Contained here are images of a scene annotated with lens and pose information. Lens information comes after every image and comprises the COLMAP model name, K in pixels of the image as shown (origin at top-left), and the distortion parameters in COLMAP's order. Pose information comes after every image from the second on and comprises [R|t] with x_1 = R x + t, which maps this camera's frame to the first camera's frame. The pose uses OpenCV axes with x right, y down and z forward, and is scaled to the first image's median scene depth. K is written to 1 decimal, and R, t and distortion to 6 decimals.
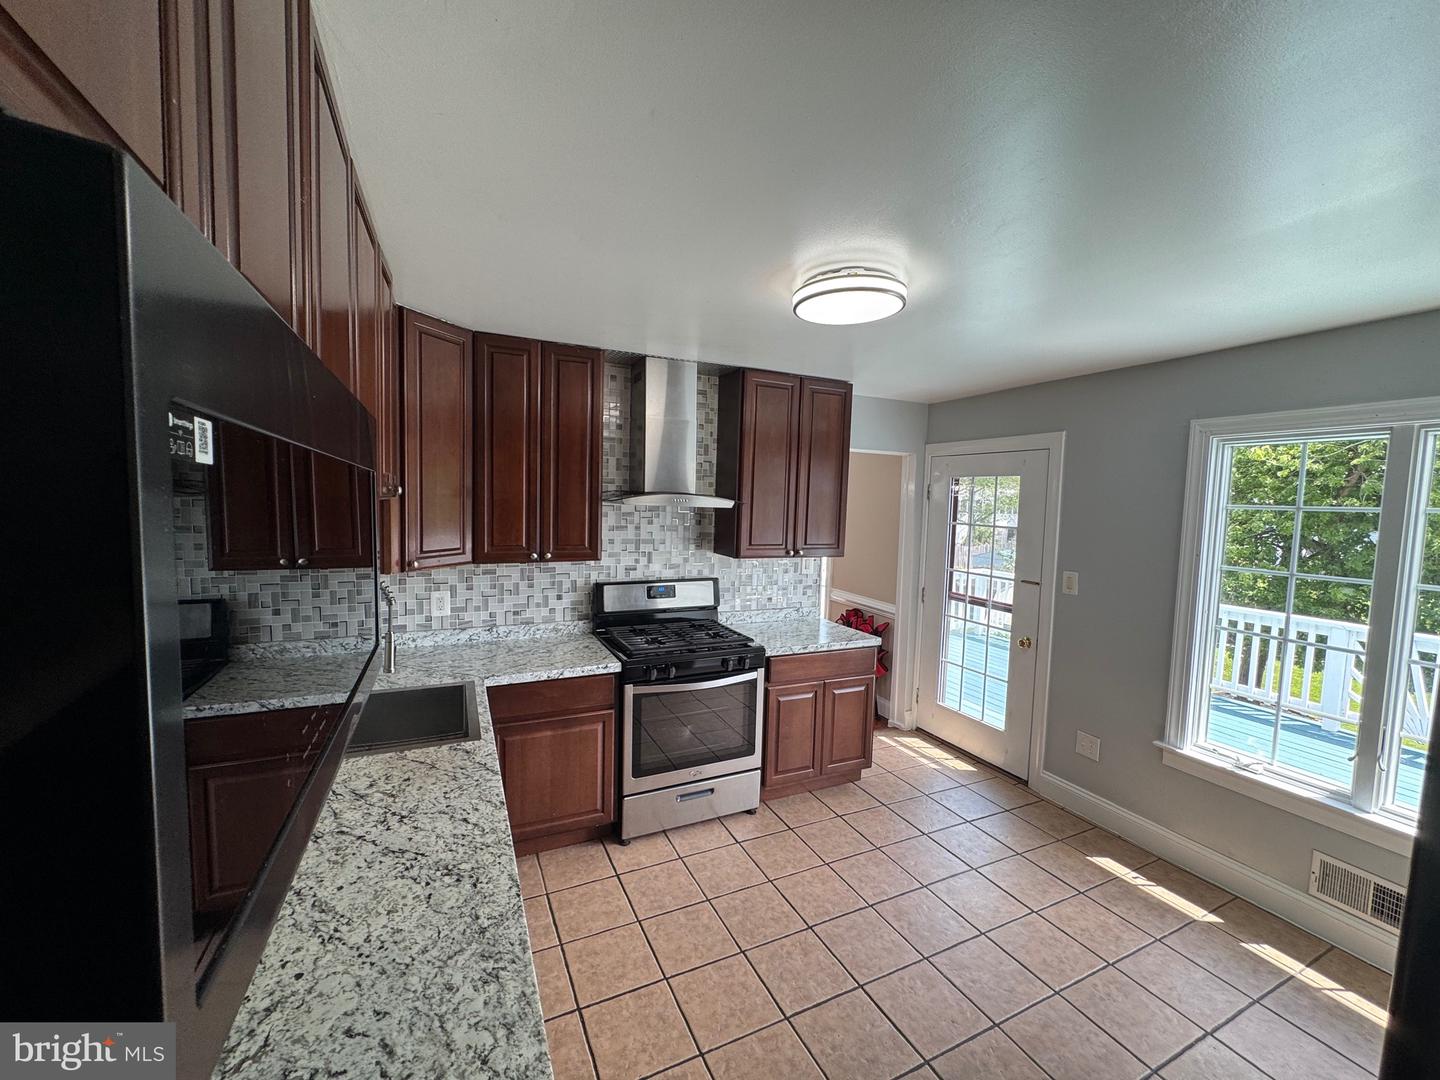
lens RADIAL K [[578.0, 0, 718.1], [0, 578.0, 539.4], [0, 0, 1]] dist [-0.001792, 0.000367]
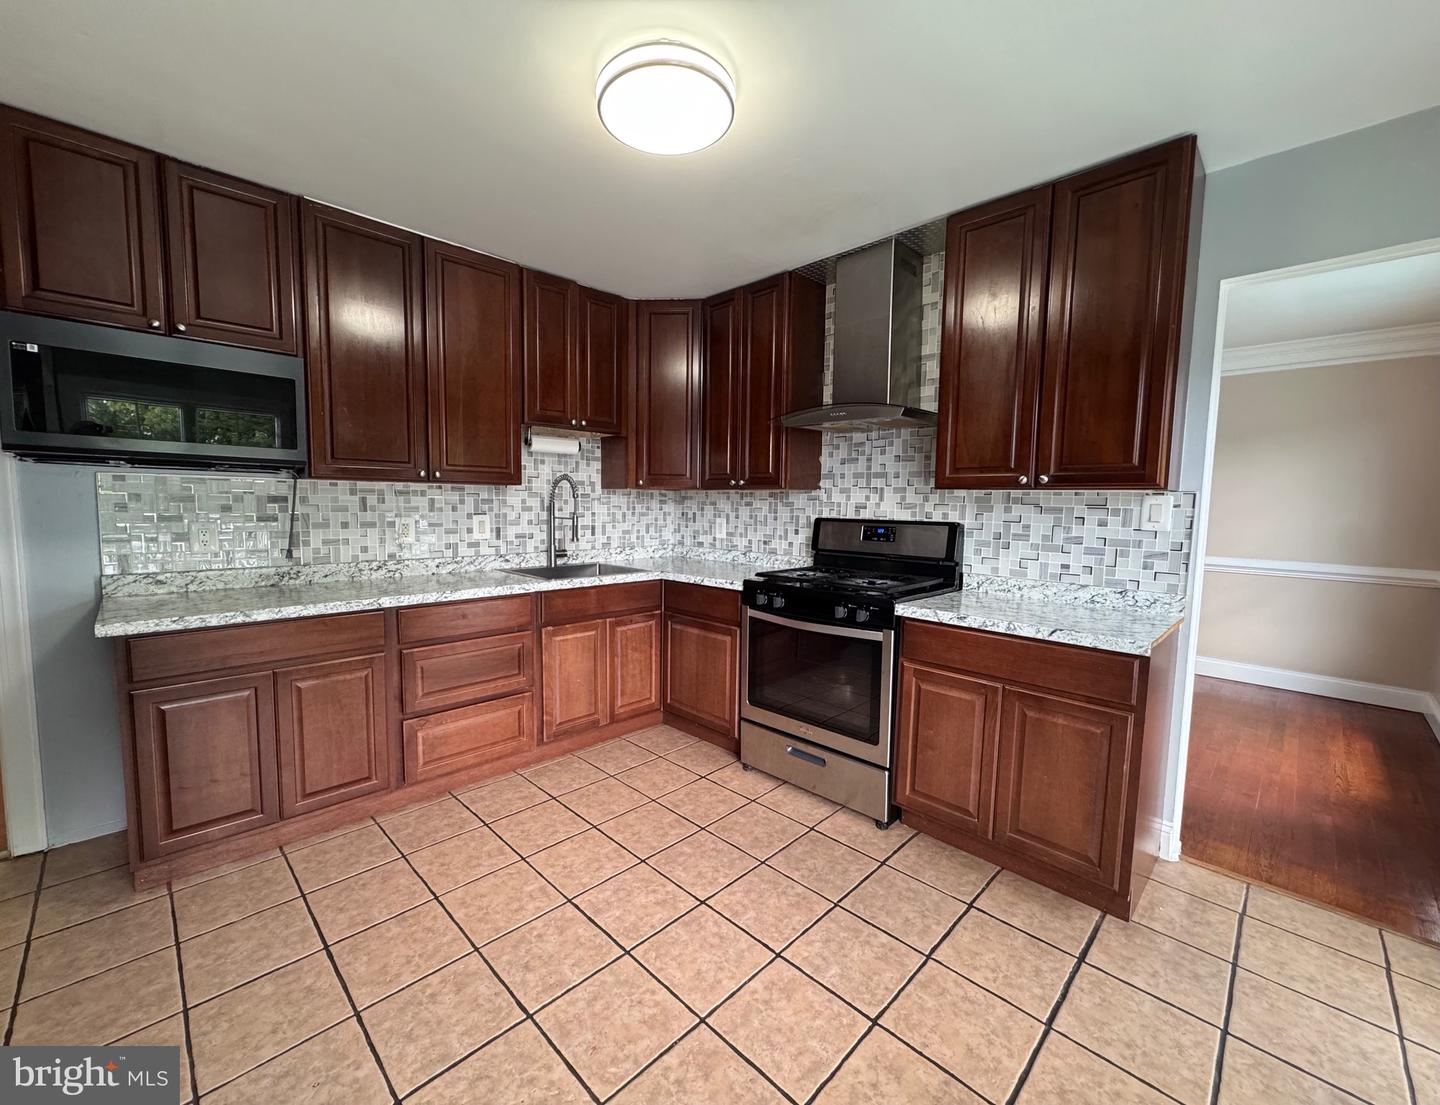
lens RADIAL K [[588.6, 0, 709.1], [0, 588.6, 552.4], [0, 0, 1]] dist [-0.015400, -0.000184]
pose [[0.330914, 0.057840, -0.941887, 0.663891], [-0.072245, 0.996743, 0.035826, 0.111955], [0.940891, 0.056191, 0.334015, 0.518103]]
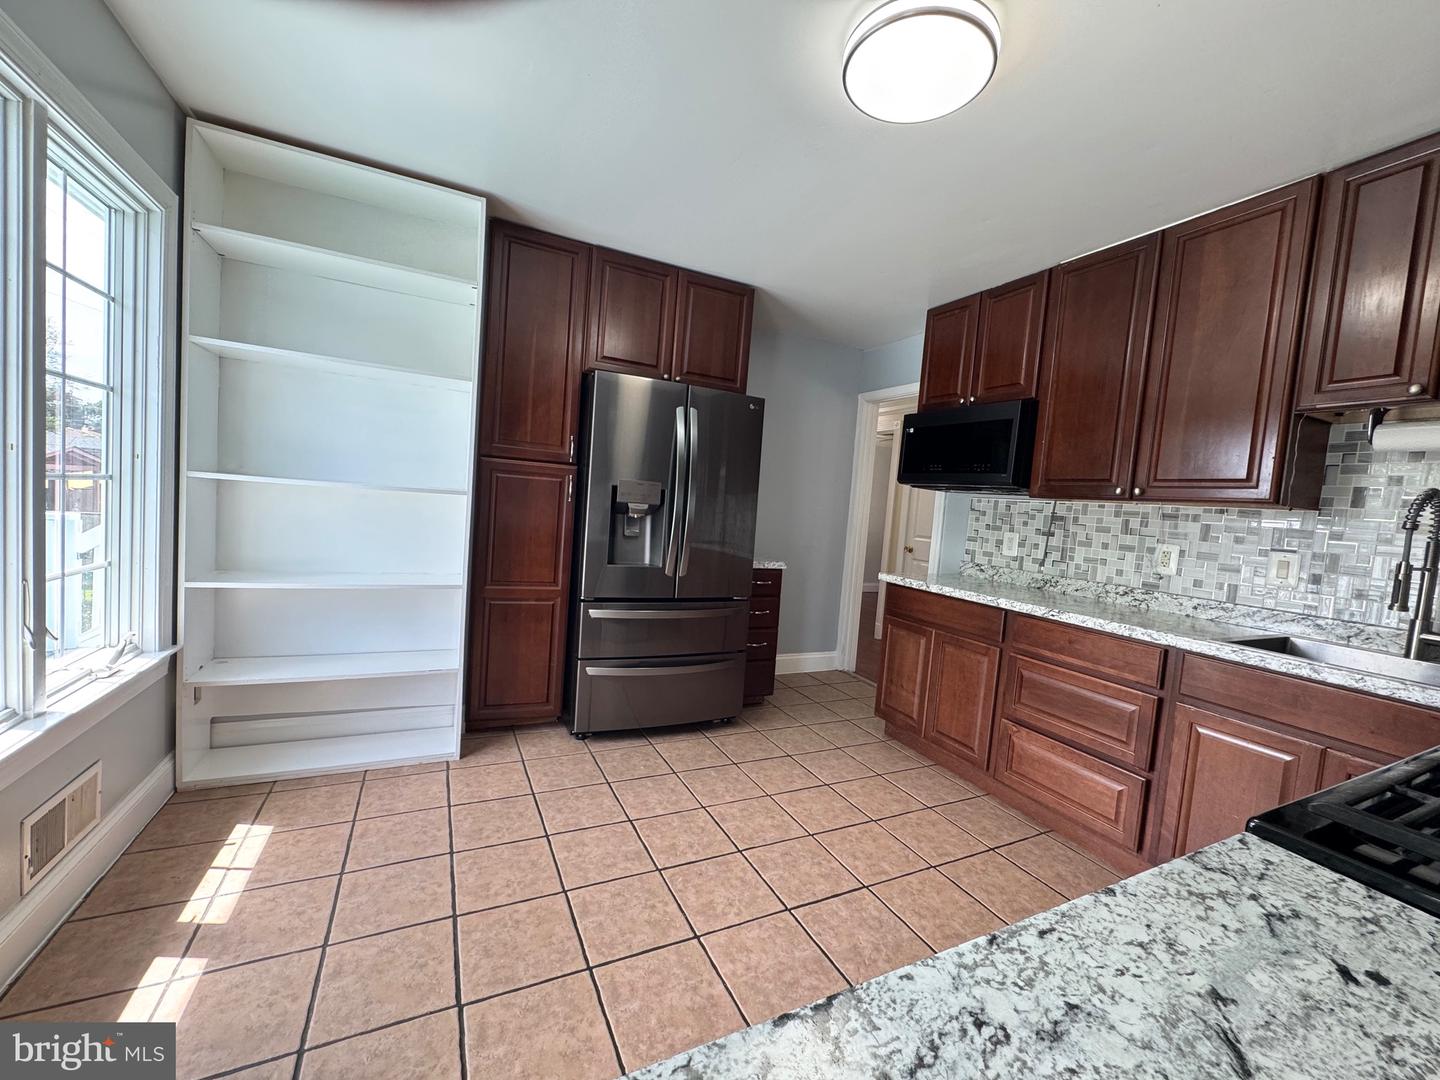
lens RADIAL K [[578.0, 0, 716.8], [0, 578.0, 538.3], [0, 0, 1]] dist [-0.001792, 0.000367]
pose [[-0.995345, -0.096008, -0.008466, 0.273553], [-0.096246, 0.985468, 0.139964, 0.065314], [-0.005095, 0.140127, -0.990120, 1.152636]]
